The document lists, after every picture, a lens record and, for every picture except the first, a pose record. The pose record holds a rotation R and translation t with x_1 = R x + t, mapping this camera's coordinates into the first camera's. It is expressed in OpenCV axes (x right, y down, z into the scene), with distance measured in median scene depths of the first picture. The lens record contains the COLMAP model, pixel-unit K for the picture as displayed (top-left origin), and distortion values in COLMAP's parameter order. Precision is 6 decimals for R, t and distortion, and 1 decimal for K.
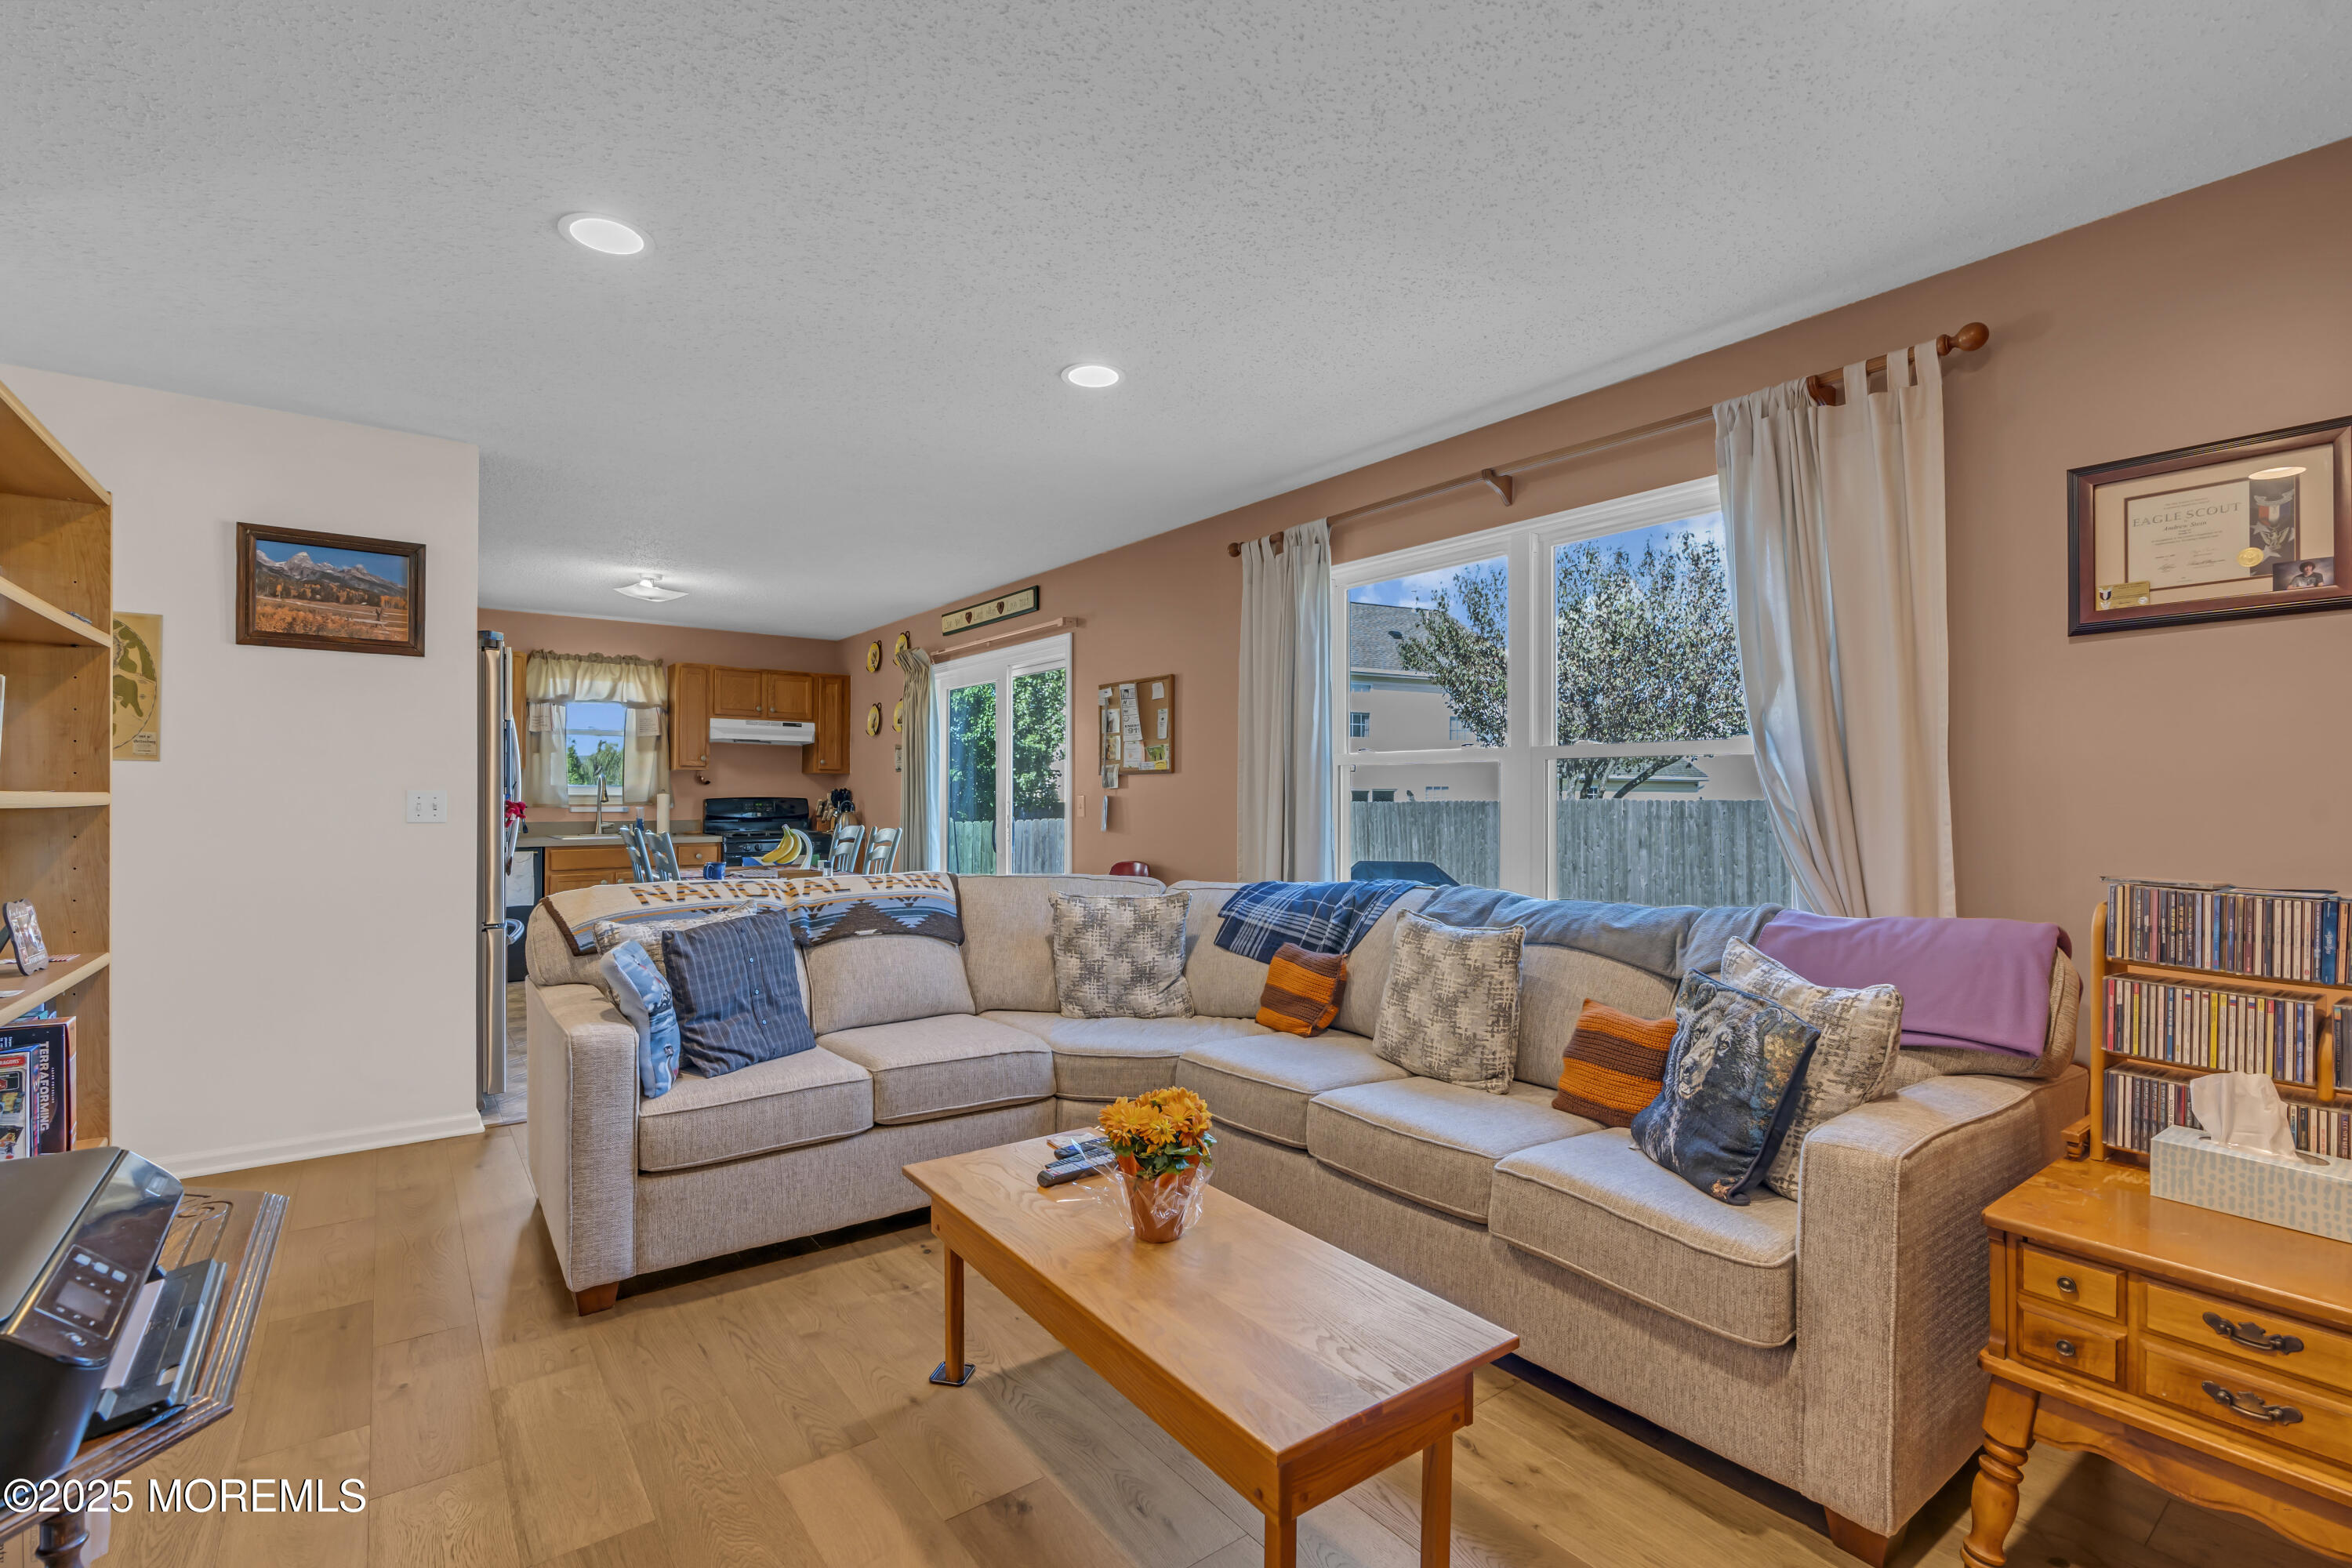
lens RADIAL K [[1066.7, 0, 1172.3], [0, 1066.7, 797.9], [0, 0, 1]] dist [-0.015697, 0.000139]
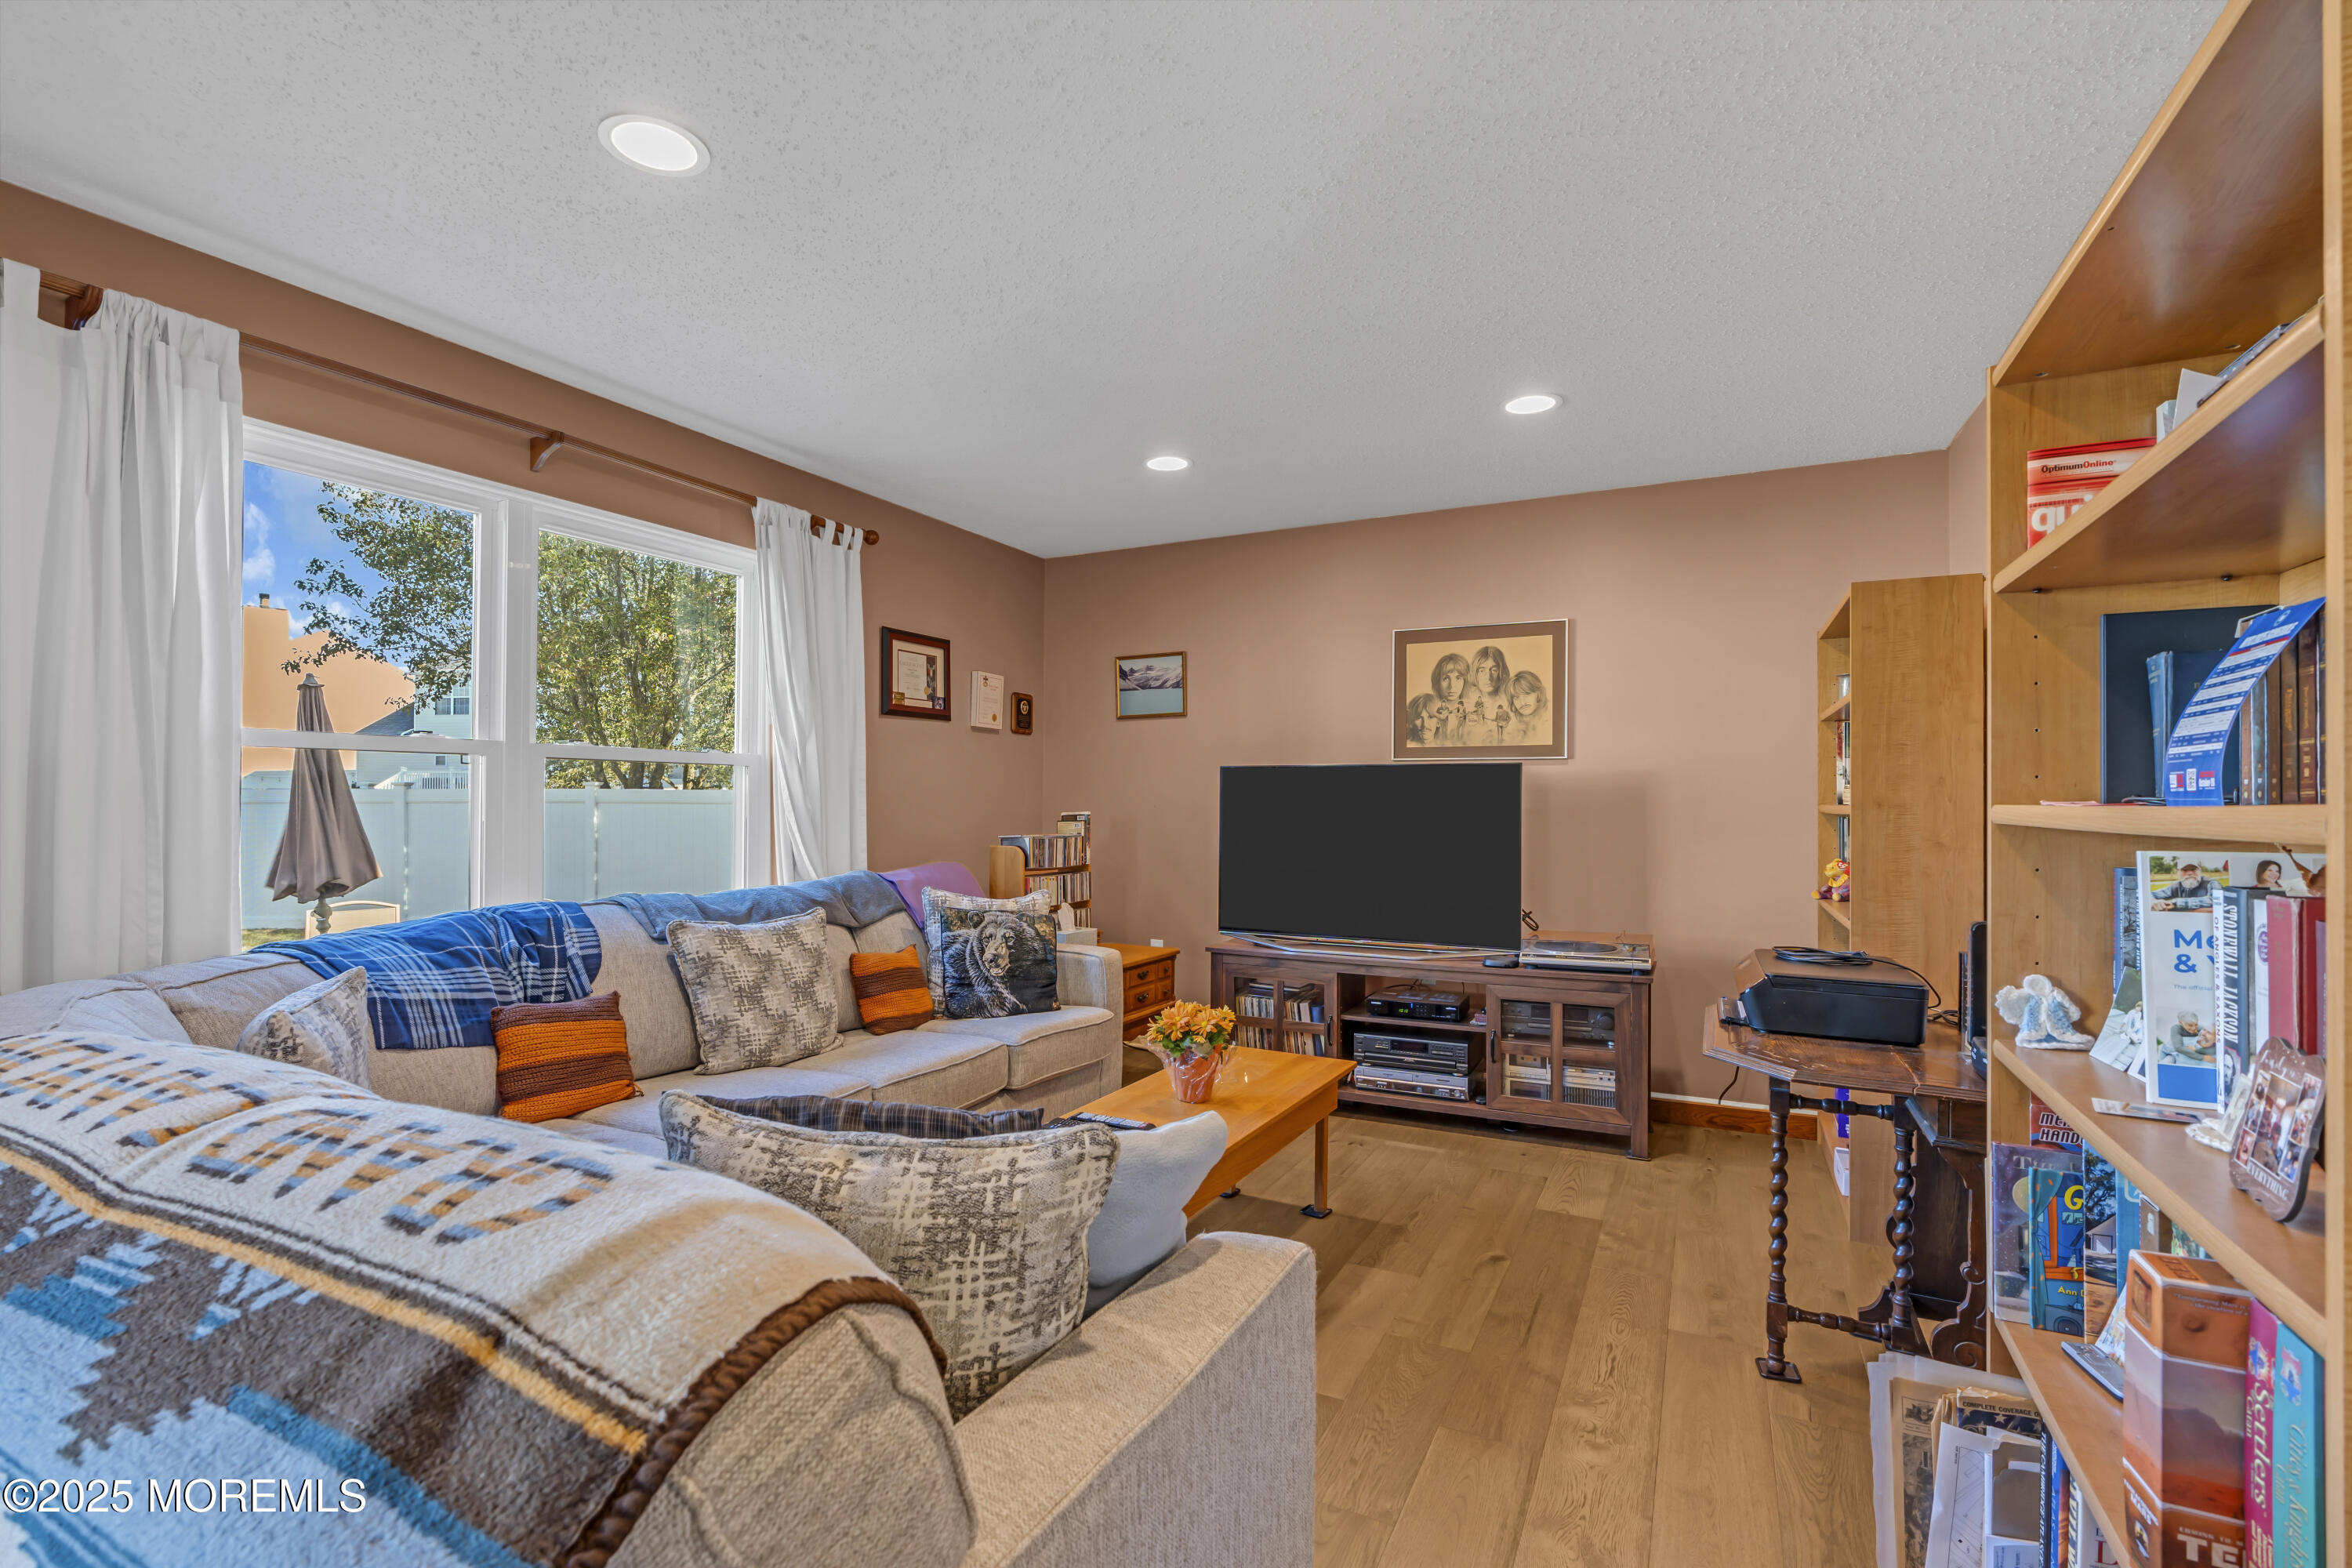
lens RADIAL K [[1066.7, 0, 1176.0], [0, 1066.7, 797.1], [0, 0, 1]] dist [-0.015697, 0.000139]
pose [[-0.448348, 0.000413, 0.893859, -0.935545], [-0.004141, 0.999988, -0.002539, -0.002987], [-0.893850, -0.004840, -0.448341, 1.195057]]
